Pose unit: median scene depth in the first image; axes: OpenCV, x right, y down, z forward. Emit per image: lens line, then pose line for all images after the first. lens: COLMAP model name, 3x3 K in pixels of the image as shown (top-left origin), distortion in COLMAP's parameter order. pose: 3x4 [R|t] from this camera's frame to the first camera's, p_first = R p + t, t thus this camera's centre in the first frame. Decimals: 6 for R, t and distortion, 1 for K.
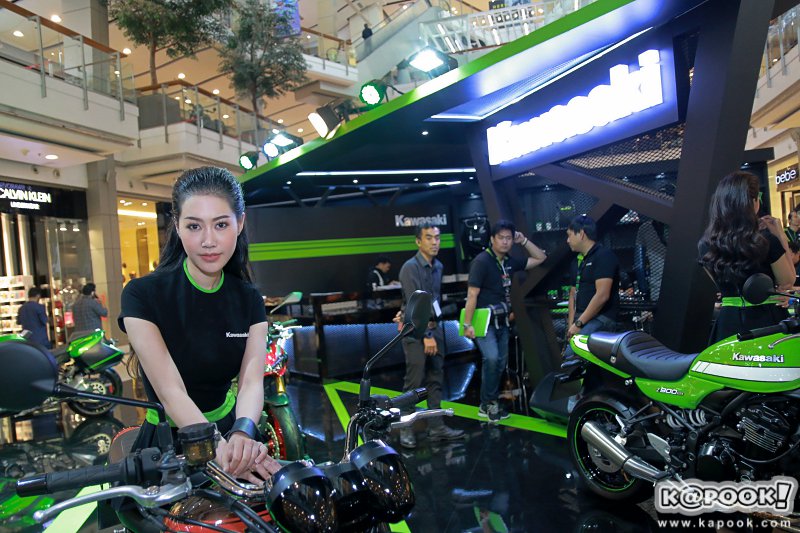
lens RADIAL K [[628.1, 0, 401.6], [0, 628.1, 270.8], [0, 0, 1]] dist [-0.012828, -0.003002]
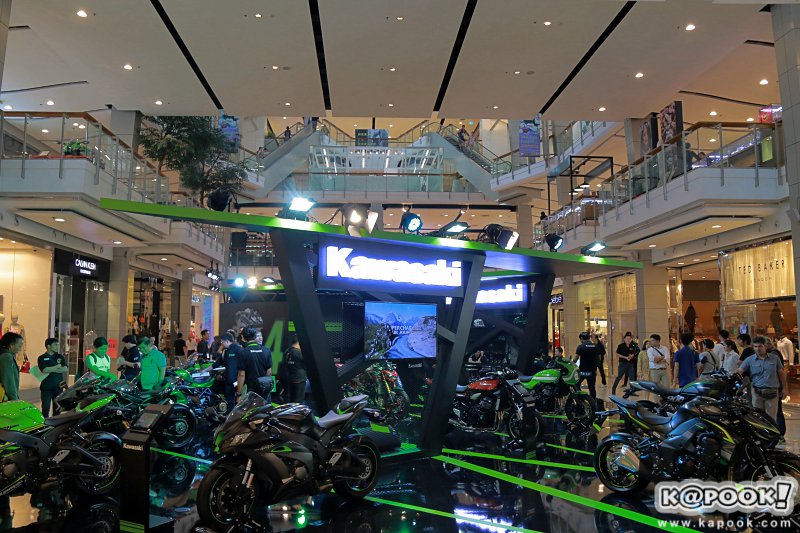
lens RADIAL K [[628.1, 0, 397.8], [0, 628.1, 266.9], [0, 0, 1]] dist [-0.012828, -0.003002]
pose [[0.947352, 0.128263, 0.293381, -0.338672], [-0.090514, 0.986167, -0.138862, 0.017865], [-0.307134, 0.104996, 0.945857, -0.545324]]
